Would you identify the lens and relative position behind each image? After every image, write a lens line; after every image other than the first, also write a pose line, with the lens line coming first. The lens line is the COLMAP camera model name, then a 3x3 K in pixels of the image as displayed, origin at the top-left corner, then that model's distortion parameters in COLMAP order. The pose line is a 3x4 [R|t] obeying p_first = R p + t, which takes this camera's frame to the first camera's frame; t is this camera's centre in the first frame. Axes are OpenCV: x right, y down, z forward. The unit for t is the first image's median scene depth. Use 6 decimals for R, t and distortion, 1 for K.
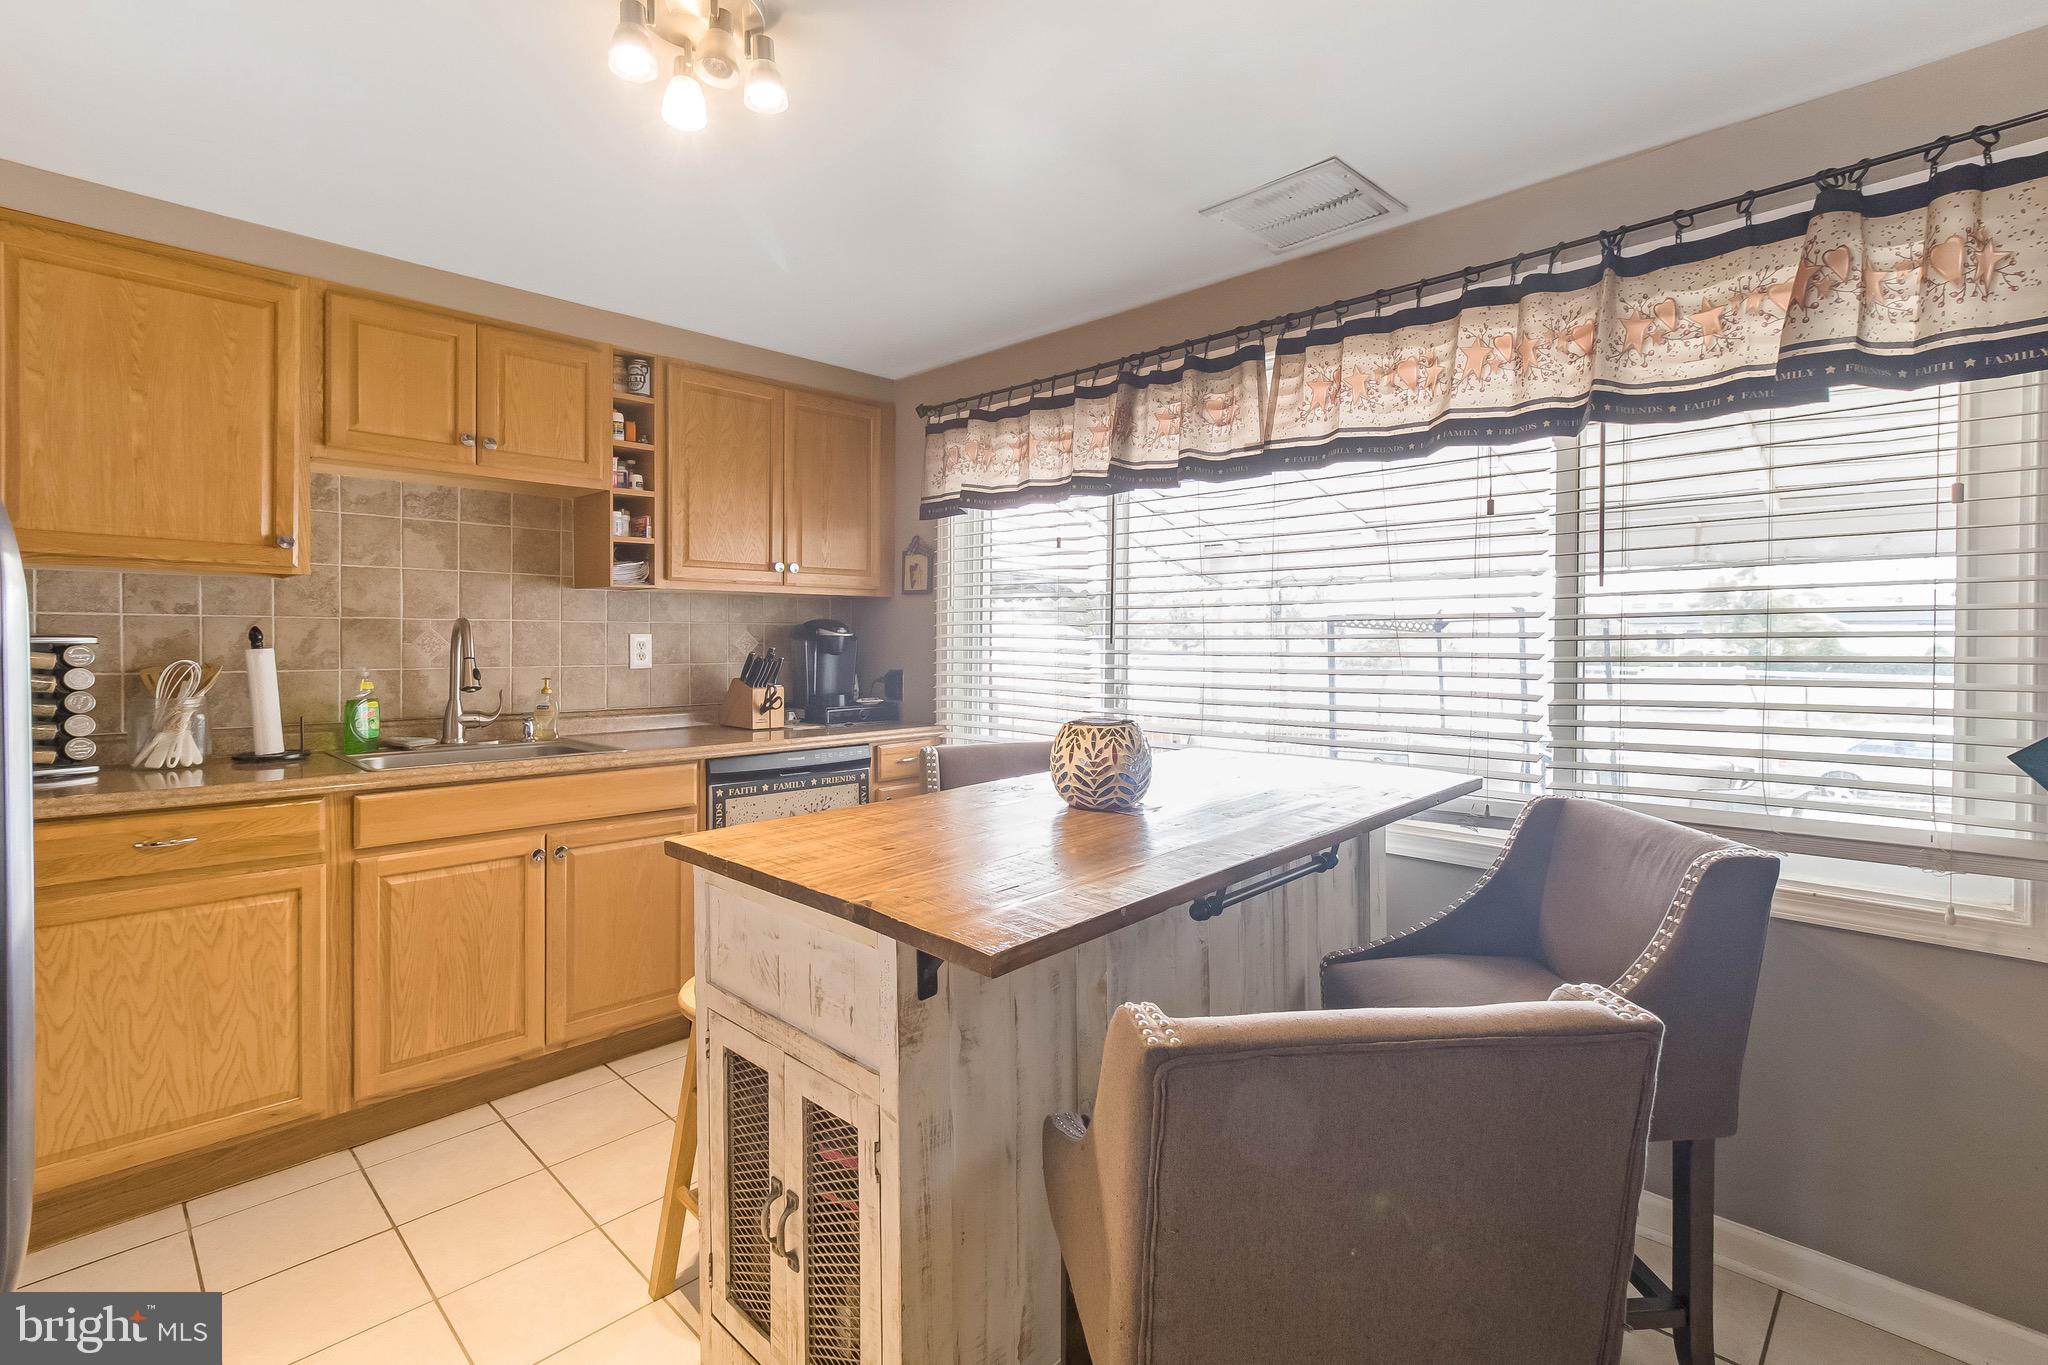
lens RADIAL K [[953.6, 0, 1022.1], [0, 953.6, 648.7], [0, 0, 1]] dist [0.007449, -0.000075]
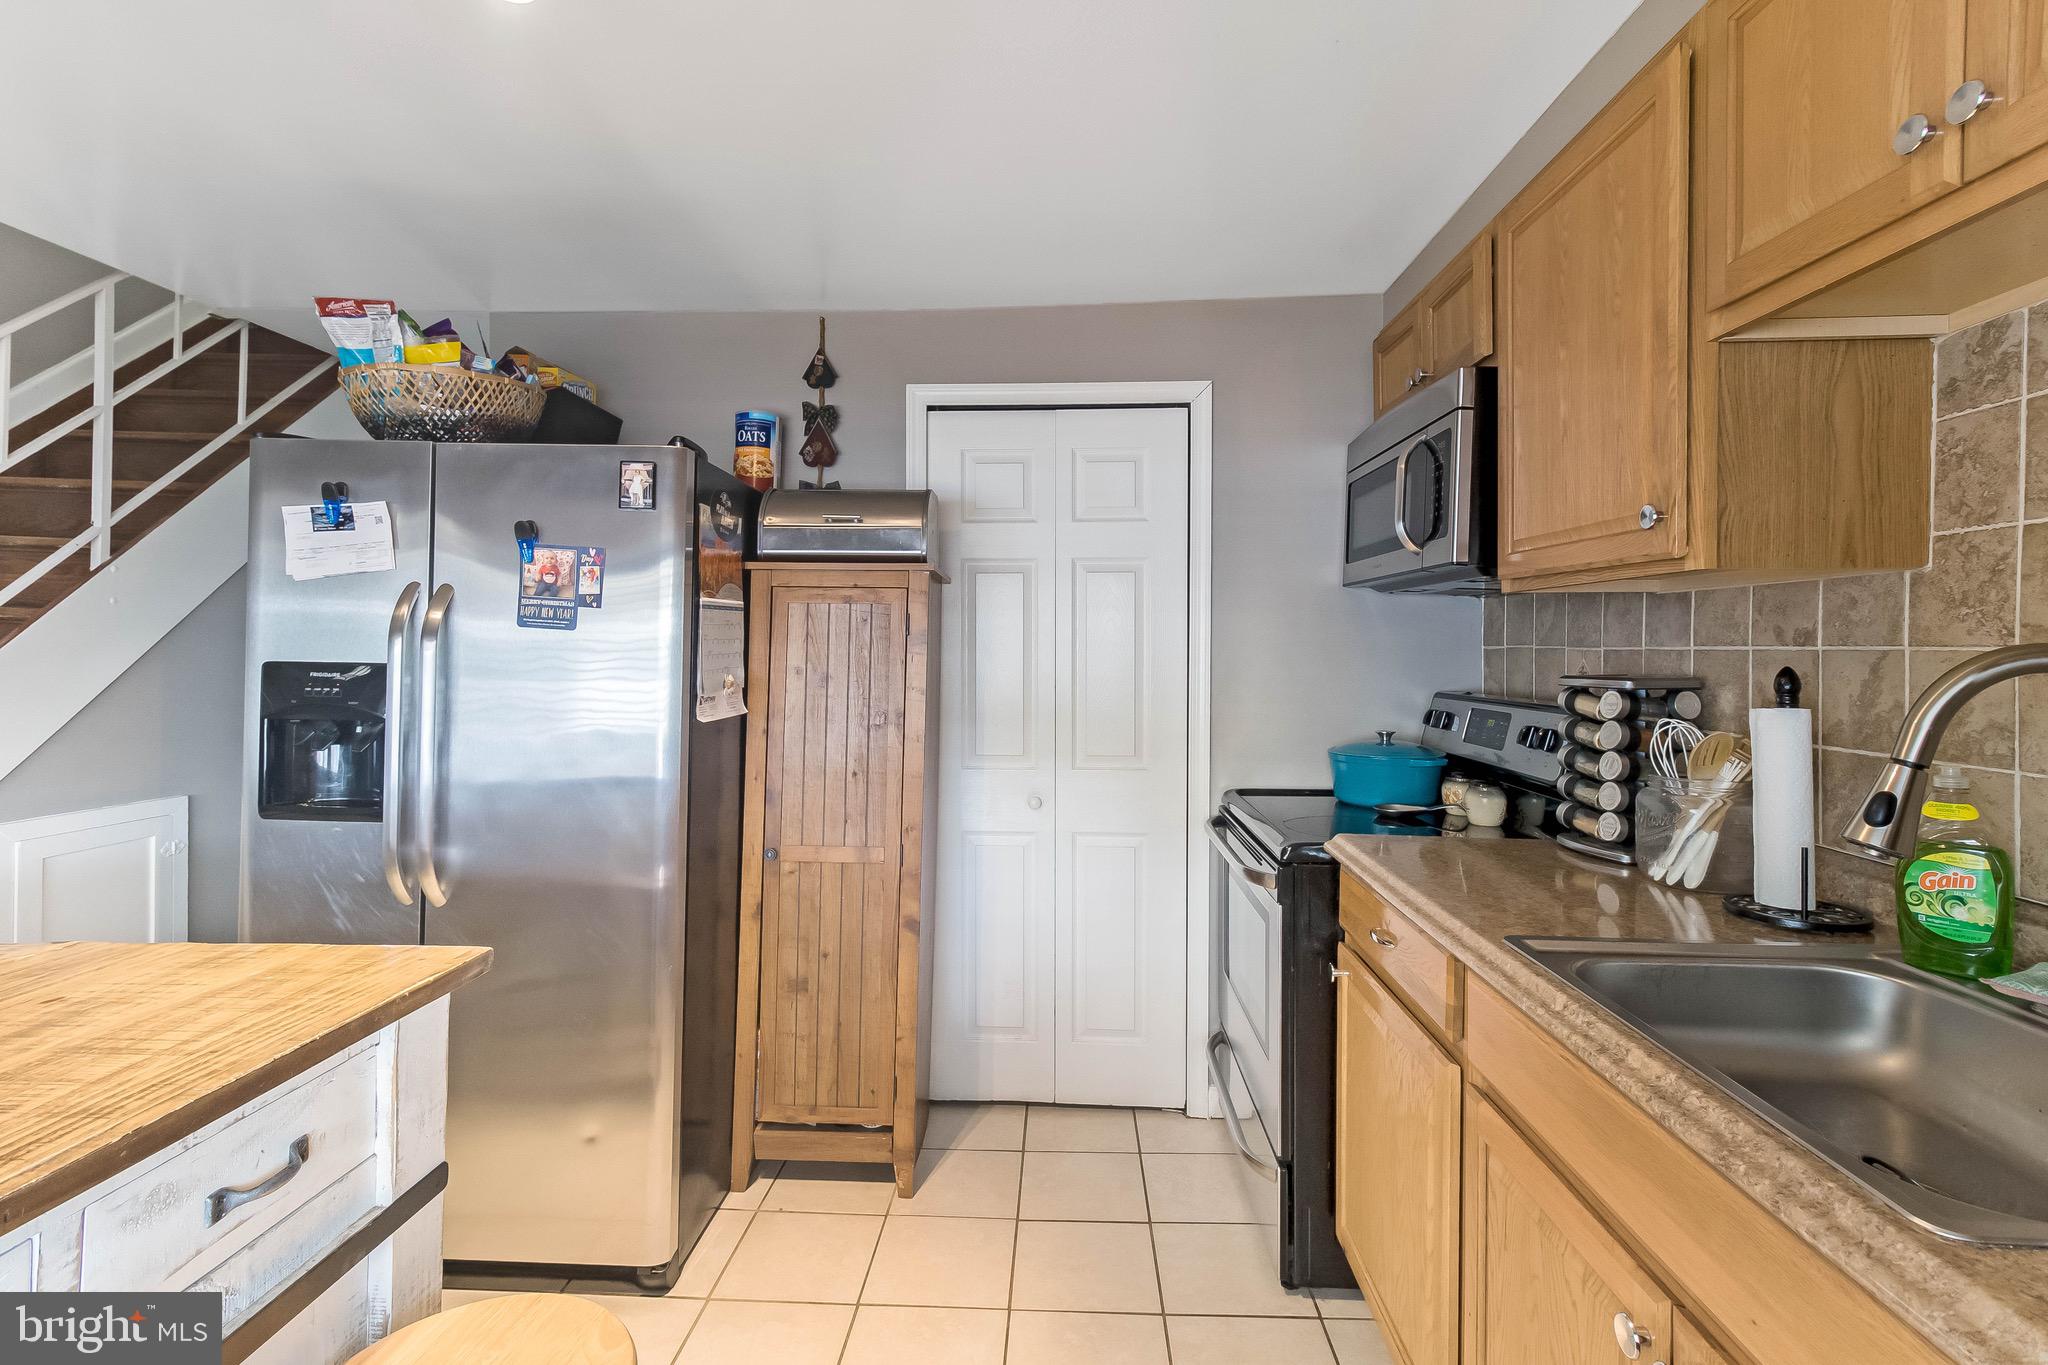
lens RADIAL K [[953.6, 0, 1022.1], [0, 953.6, 648.7], [0, 0, 1]] dist [0.007449, -0.000075]
pose [[-0.747366, -0.008762, -0.664355, -0.114715], [-0.017556, 0.999824, 0.006563, -0.029621], [0.664181, 0.016568, -0.747389, 1.116086]]
